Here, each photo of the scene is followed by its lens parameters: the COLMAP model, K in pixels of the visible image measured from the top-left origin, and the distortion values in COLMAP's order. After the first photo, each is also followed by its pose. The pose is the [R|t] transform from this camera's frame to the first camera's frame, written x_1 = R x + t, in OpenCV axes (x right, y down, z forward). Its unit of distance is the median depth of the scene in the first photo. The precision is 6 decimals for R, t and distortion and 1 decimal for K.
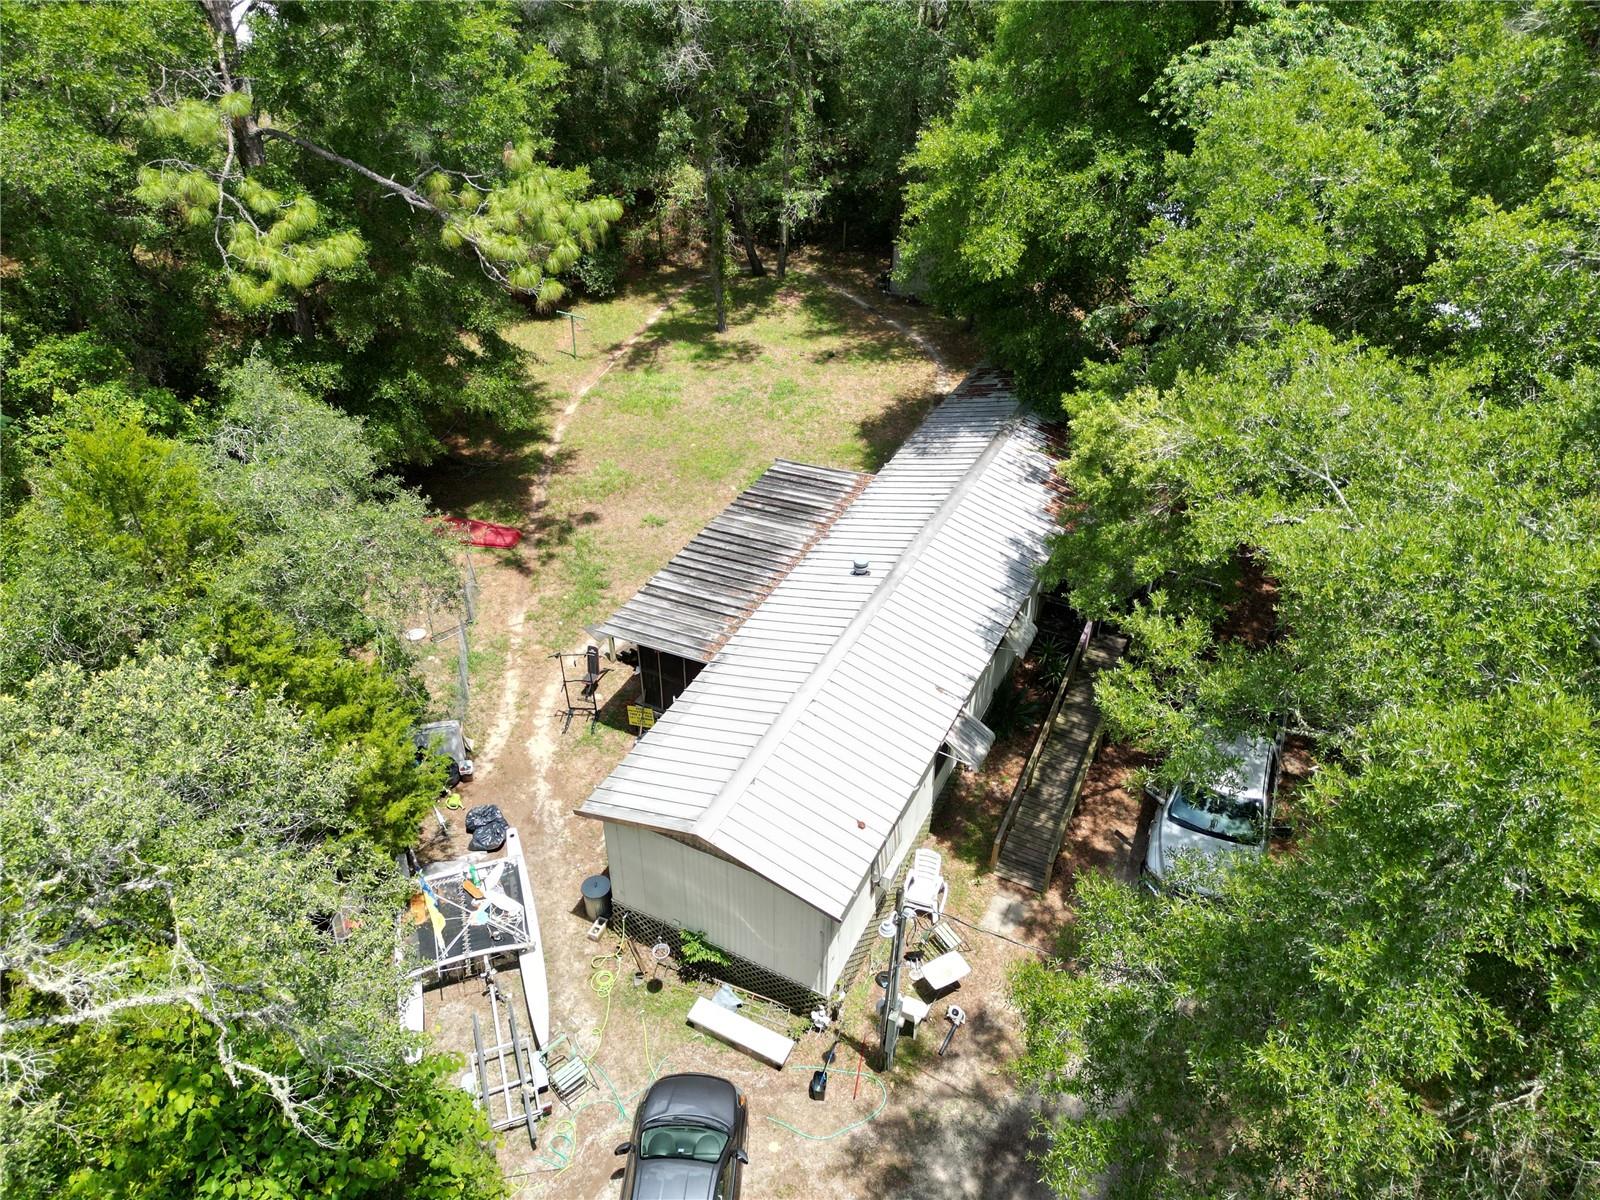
lens RADIAL K [[1132.6, 0, 800.0], [0, 1132.6, 600.0], [0, 0, 1]] dist [0.126783, -0.143583]
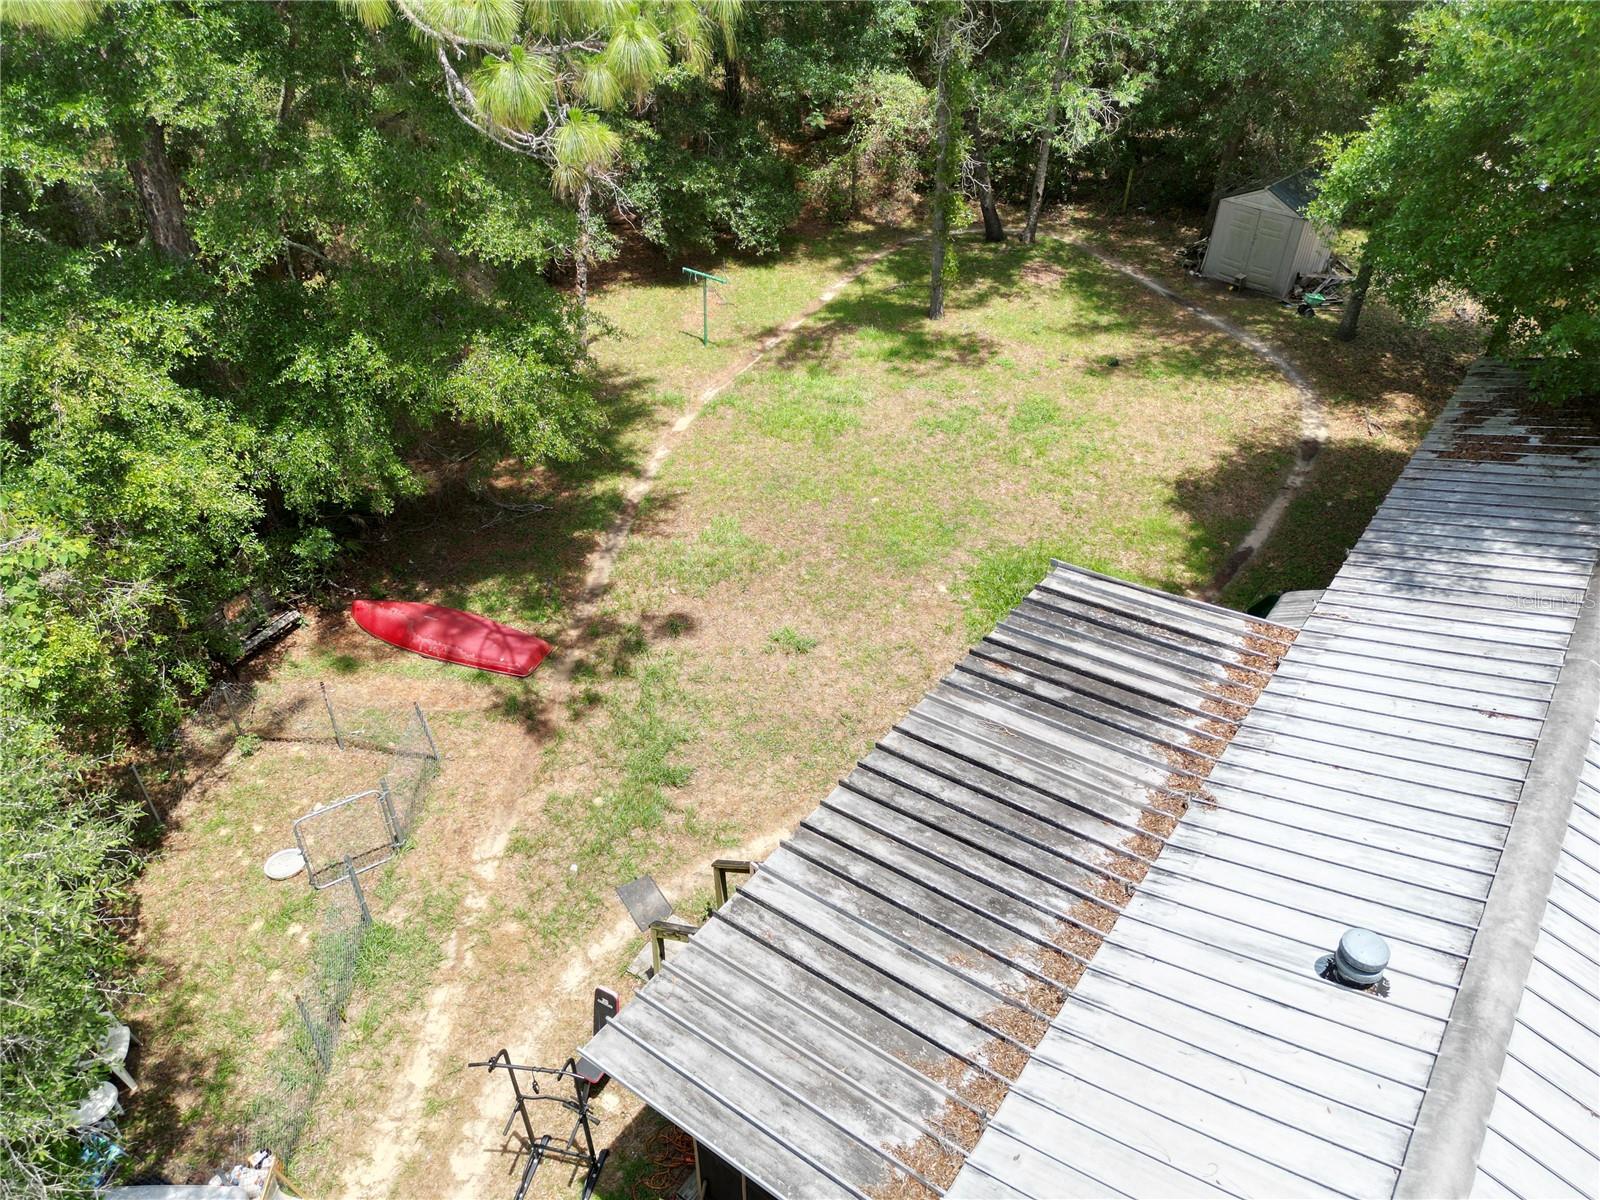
lens RADIAL K [[1132.6, 0, 800.0], [0, 1132.6, 600.0], [0, 0, 1]] dist [0.126783, -0.143583]
pose [[0.986030, 0.095394, -0.136543, -0.050643], [-0.097155, 0.995249, -0.006277, -0.082149], [0.135295, 0.019456, 0.990614, 0.442440]]
